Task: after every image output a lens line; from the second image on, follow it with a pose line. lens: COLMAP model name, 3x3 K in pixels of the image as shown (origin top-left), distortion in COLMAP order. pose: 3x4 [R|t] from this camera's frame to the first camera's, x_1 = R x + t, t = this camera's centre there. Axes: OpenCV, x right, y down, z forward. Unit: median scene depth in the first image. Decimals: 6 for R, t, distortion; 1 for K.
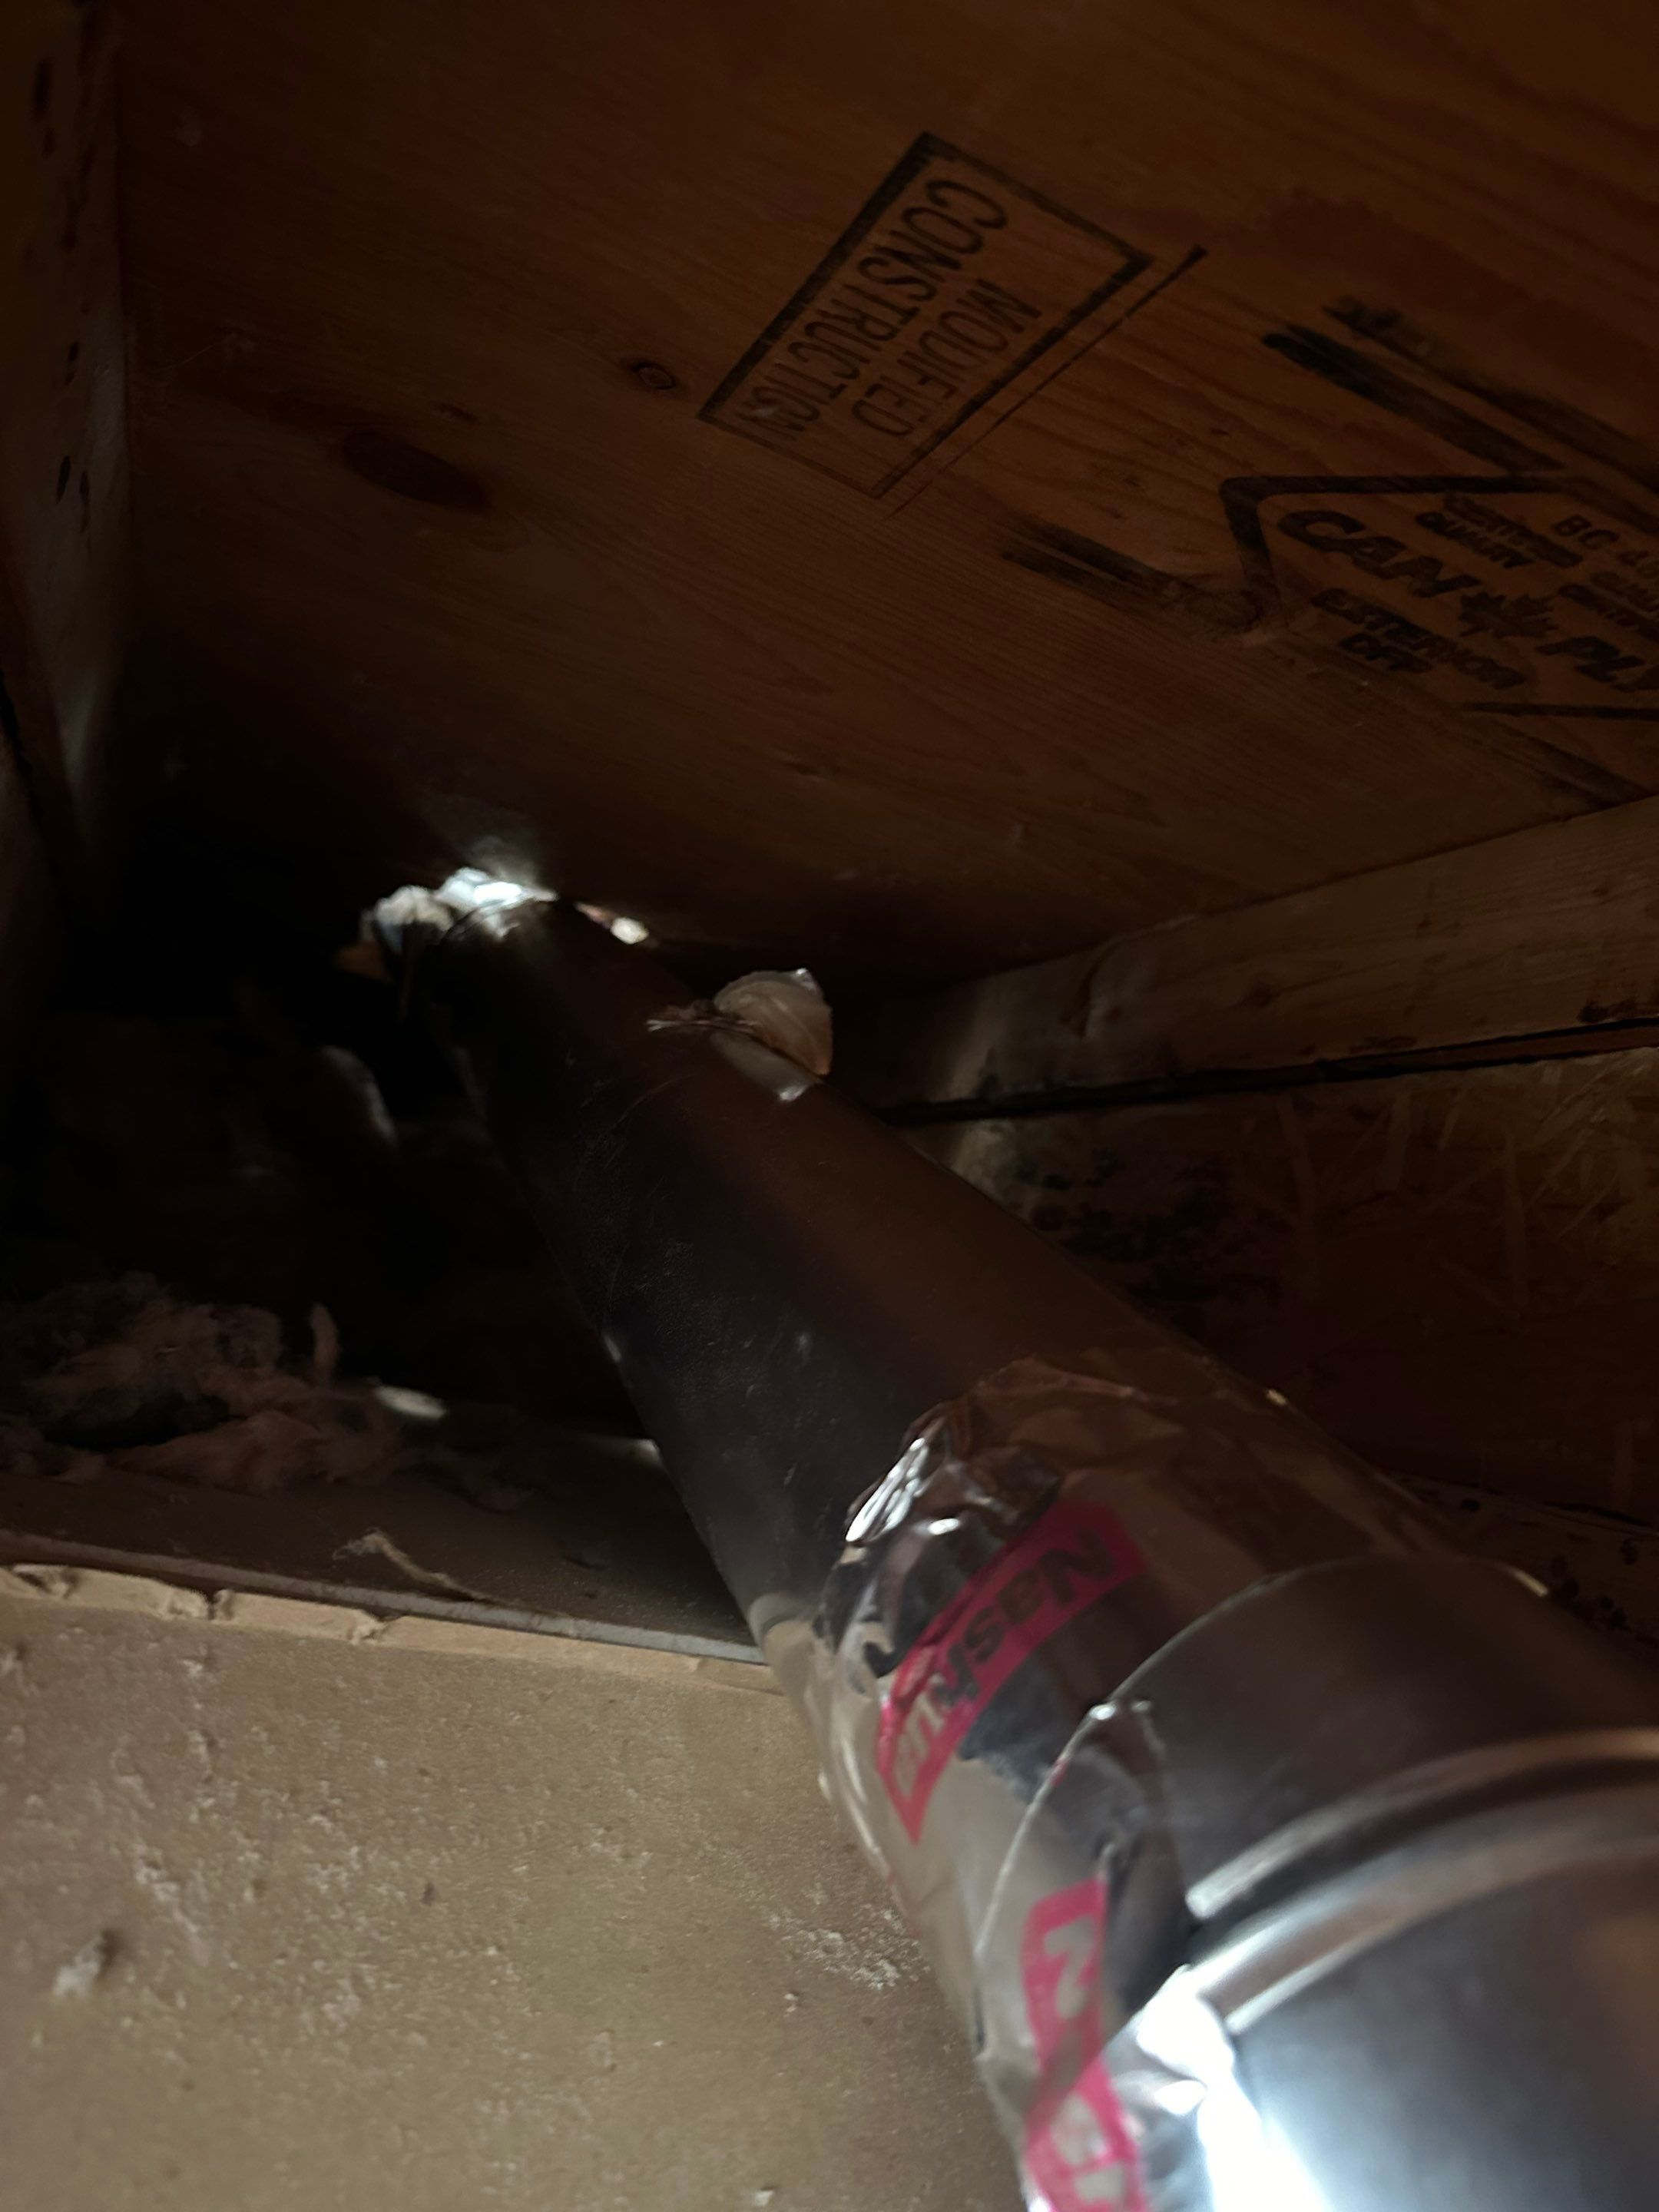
lens RADIAL K [[1552.7, 0, 829.5], [0, 1552.7, 1106.0], [0, 0, 1]] dist [-0.010965, -0.005339]
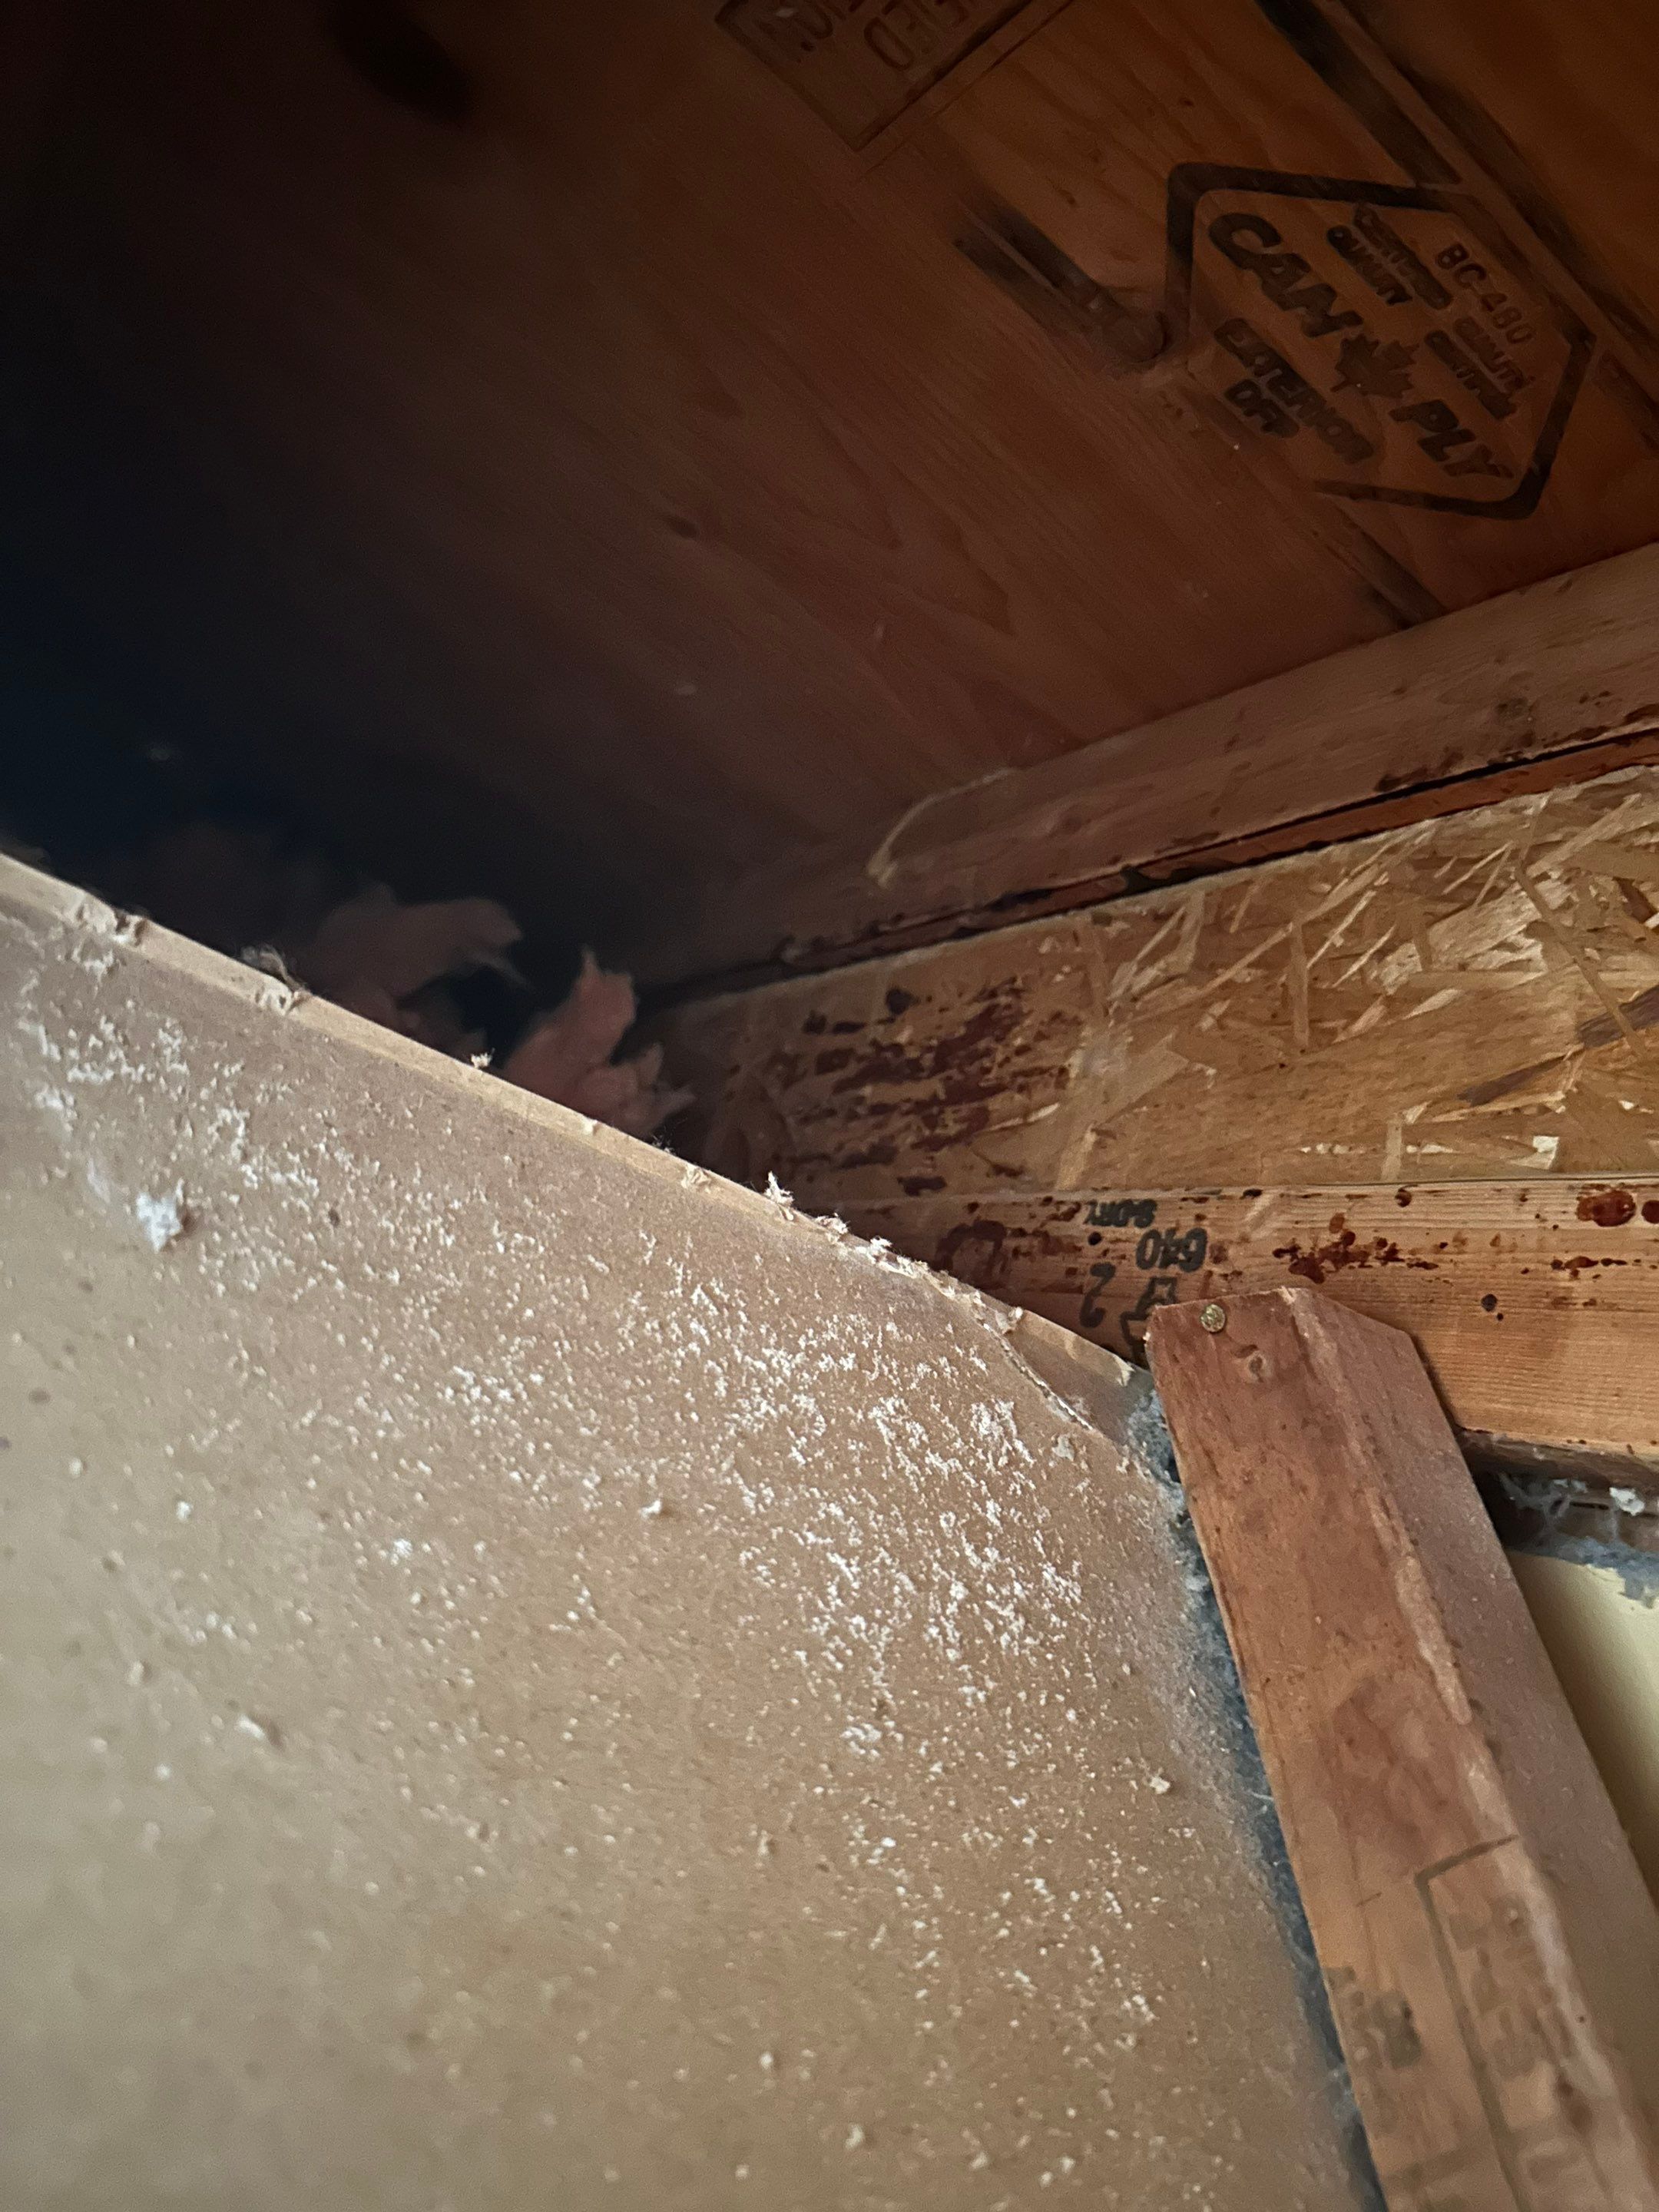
lens RADIAL K [[1554.1, 0, 809.3], [0, 1554.1, 1109.2], [0, 0, 1]] dist [0.063664, -0.091833]
pose [[0.972091, 0.130250, 0.195128, -0.135742], [-0.111877, 0.988428, -0.102437, 0.409792], [-0.206212, 0.077748, 0.975414, -0.019911]]
